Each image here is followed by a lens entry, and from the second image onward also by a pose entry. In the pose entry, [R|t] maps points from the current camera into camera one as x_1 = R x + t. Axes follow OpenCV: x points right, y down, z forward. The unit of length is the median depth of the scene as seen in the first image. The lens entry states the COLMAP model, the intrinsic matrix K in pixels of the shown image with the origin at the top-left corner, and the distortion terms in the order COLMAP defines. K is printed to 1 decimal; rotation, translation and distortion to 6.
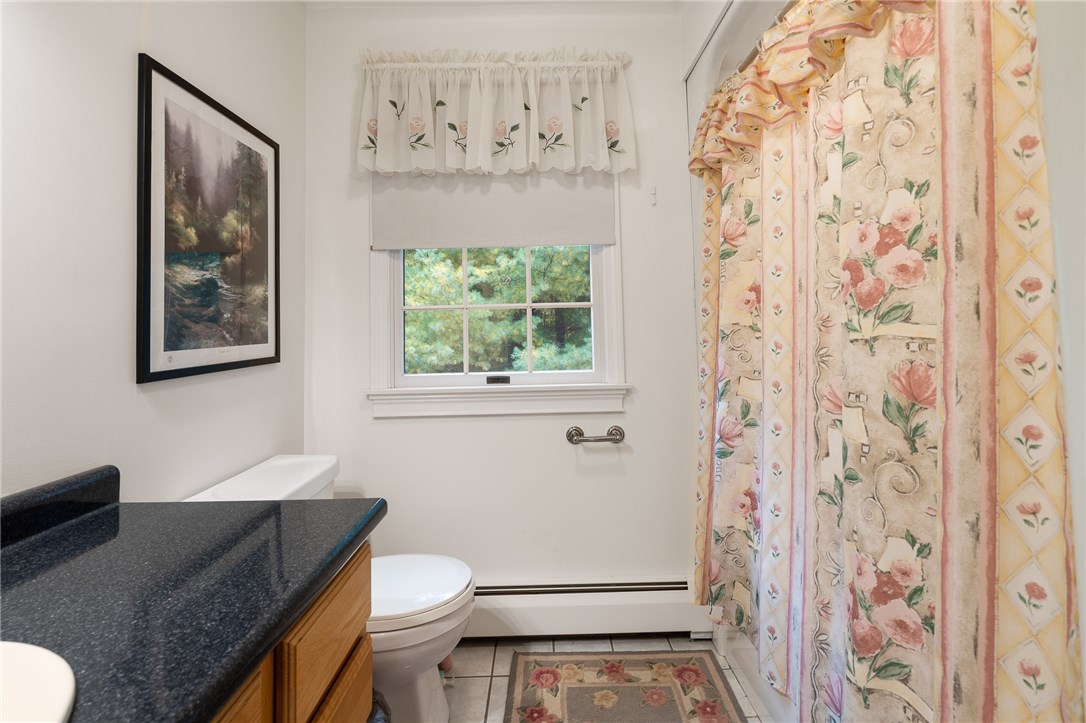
lens RADIAL K [[501.6, 0, 544.5], [0, 501.6, 336.1], [0, 0, 1]] dist [-0.007960, 0.003742]
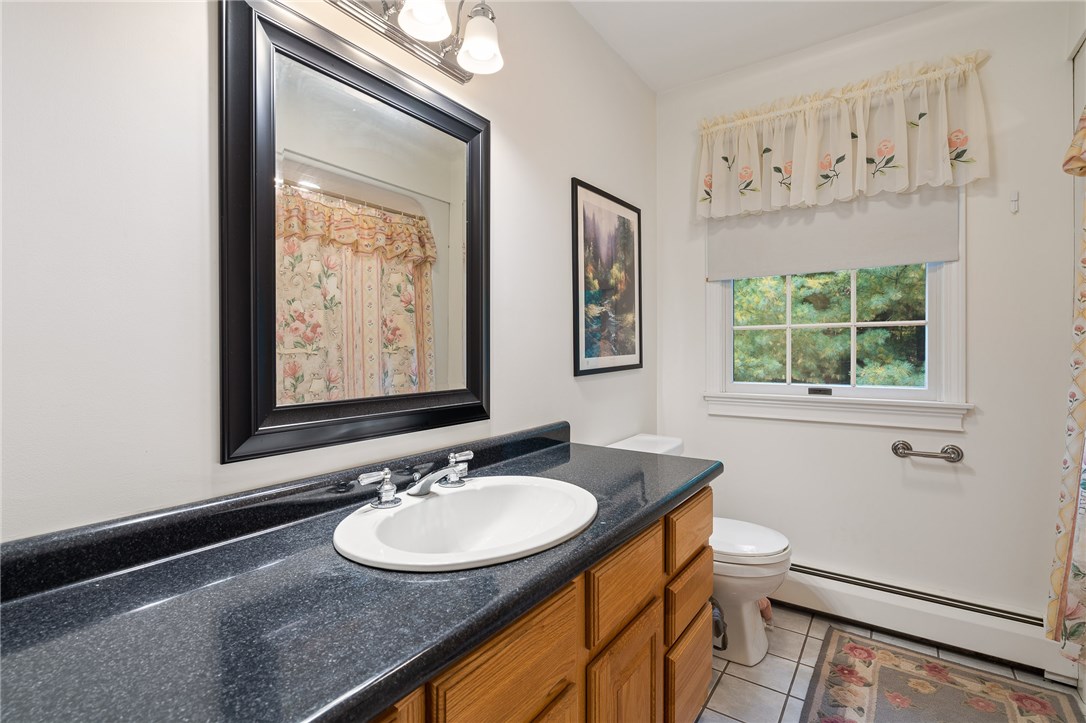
lens RADIAL K [[501.6, 0, 544.5], [0, 501.6, 336.1], [0, 0, 1]] dist [-0.007960, 0.003742]
pose [[0.810692, 0.001835, -0.585470, 0.069090], [-0.016347, 0.999676, -0.019502, -0.004772], [0.585245, 0.025381, 0.810460, -0.293907]]
